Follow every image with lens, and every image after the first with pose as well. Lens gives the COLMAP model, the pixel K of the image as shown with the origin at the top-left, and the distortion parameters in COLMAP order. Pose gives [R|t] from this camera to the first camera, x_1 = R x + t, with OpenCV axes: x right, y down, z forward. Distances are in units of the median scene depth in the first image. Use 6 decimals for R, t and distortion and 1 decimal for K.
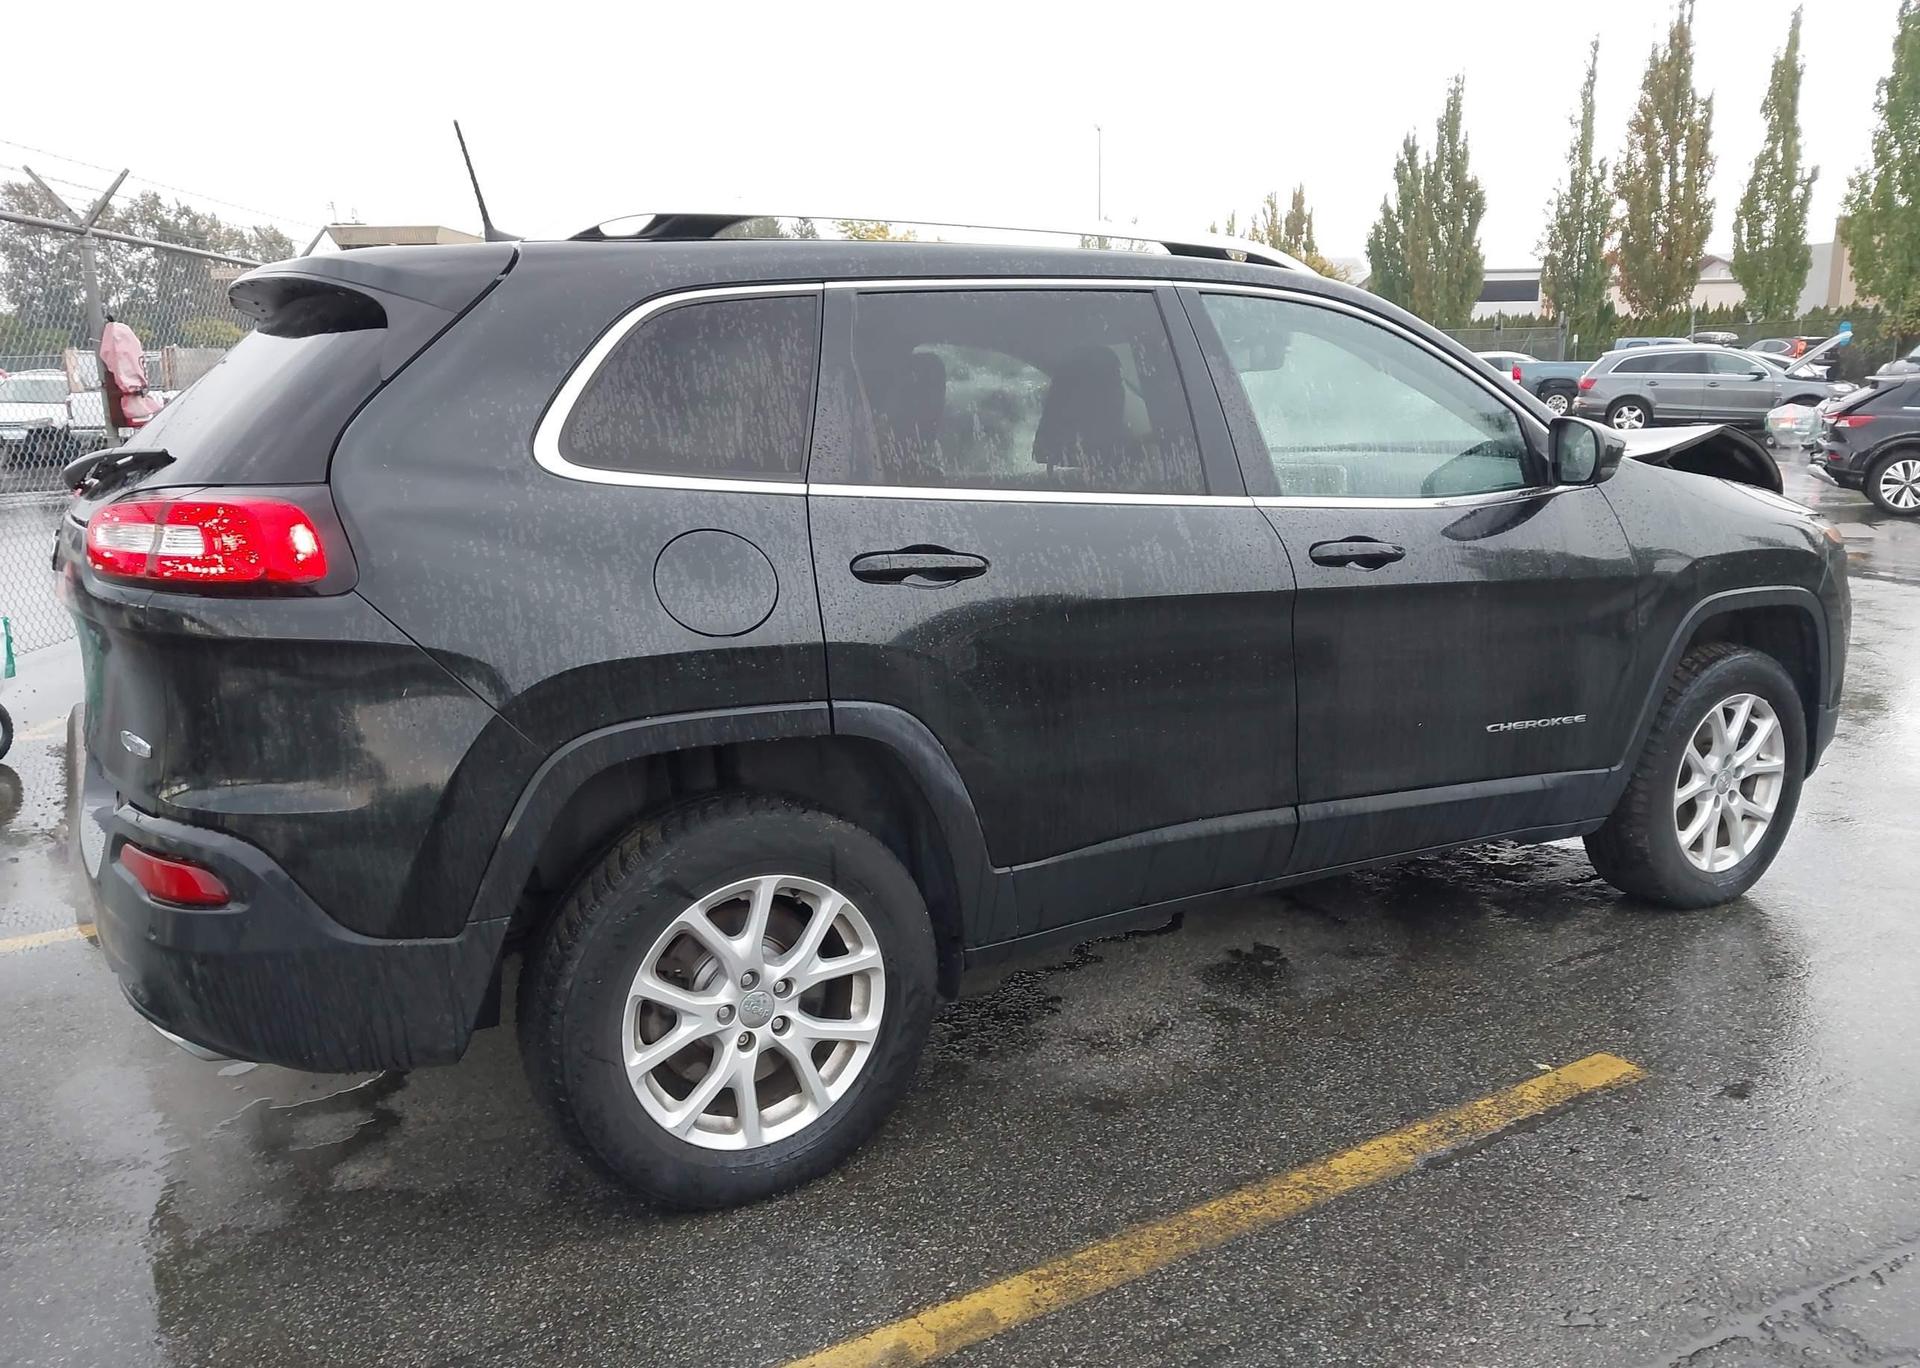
lens RADIAL K [[1511.6, 0, 963.1], [0, 1511.6, 689.3], [0, 0, 1]] dist [0.056004, -0.066981]
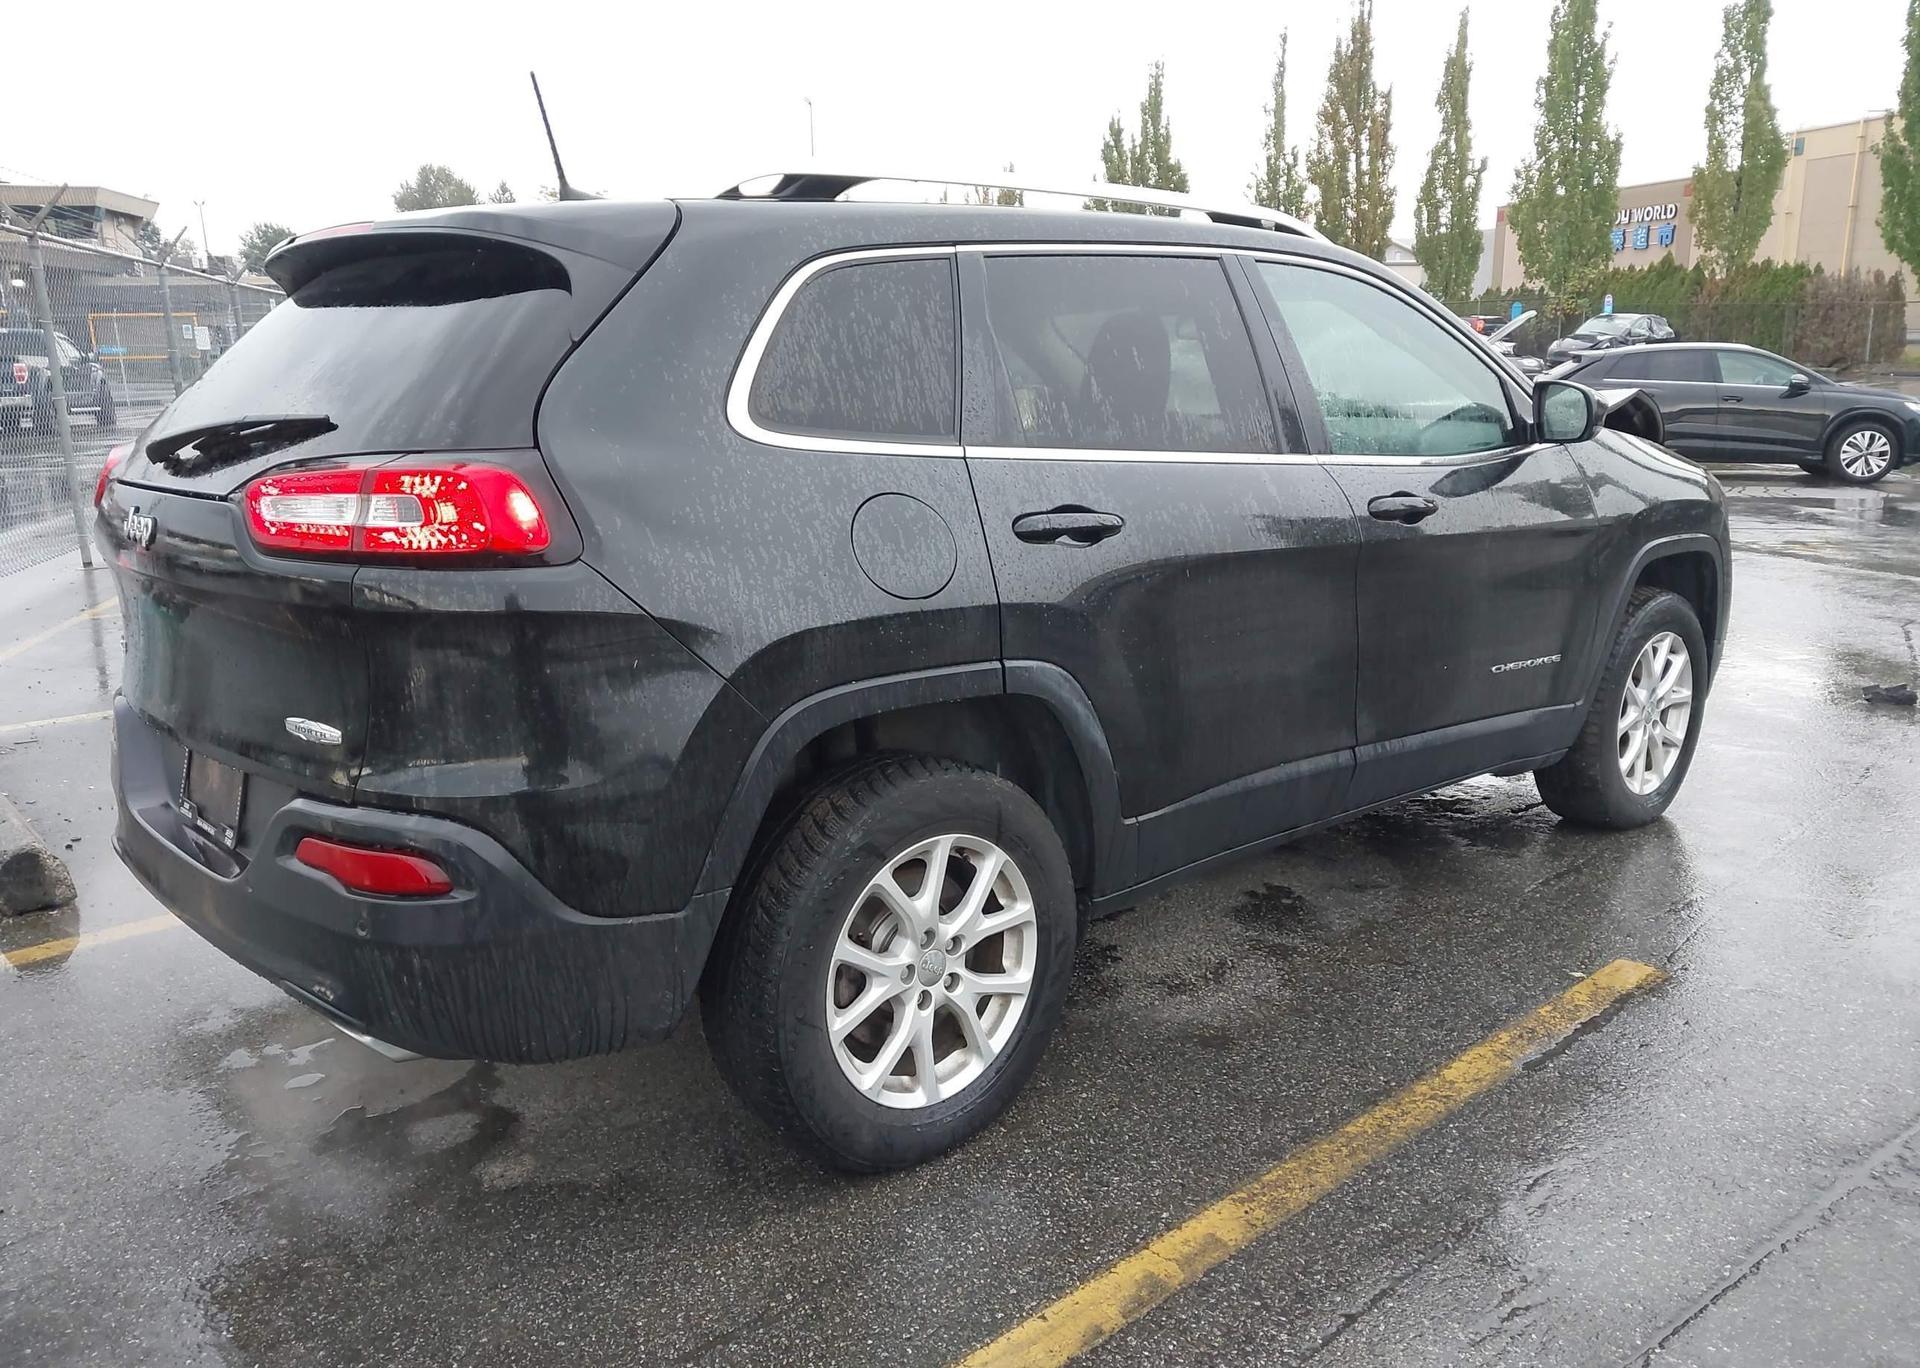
lens RADIAL K [[1511.6, 0, 963.1], [0, 1511.6, 689.3], [0, 0, 1]] dist [0.056004, -0.066981]
pose [[0.982685, -0.040271, 0.180854, -0.282105], [0.037557, 0.999125, 0.018406, 0.007146], [-0.181437, -0.011295, 0.983338, 0.006508]]
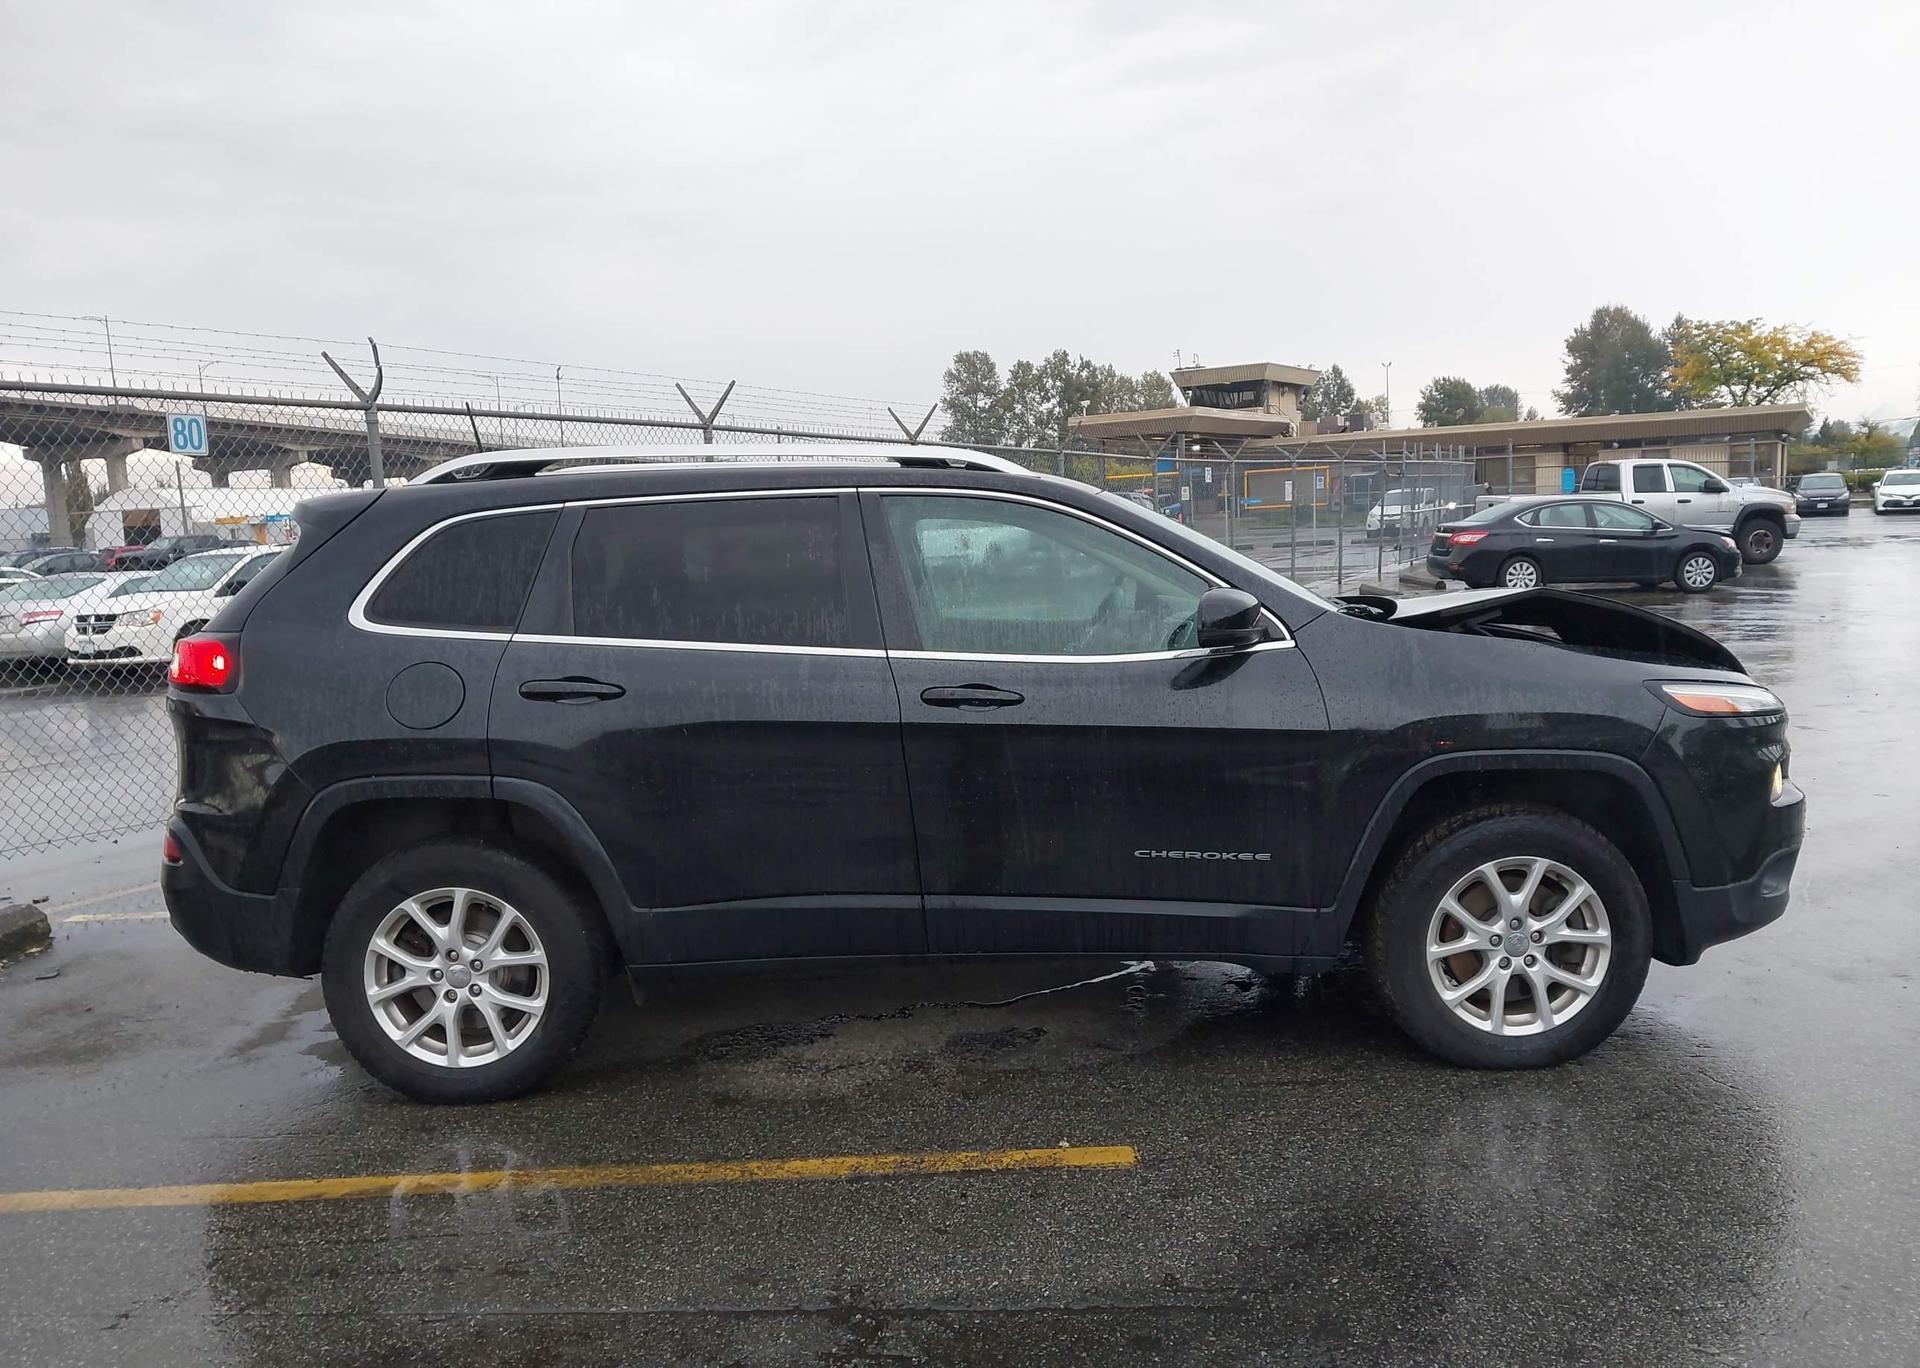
lens RADIAL K [[1506.3, 0, 960.0], [0, 1506.3, 684.0], [0, 0, 1]] dist [0.170895, -0.444010]
pose [[0.849266, 0.038928, -0.526528, 1.055590], [-0.080301, 0.995200, -0.055943, -0.034861], [0.521823, 0.089791, 0.848315, -0.063663]]
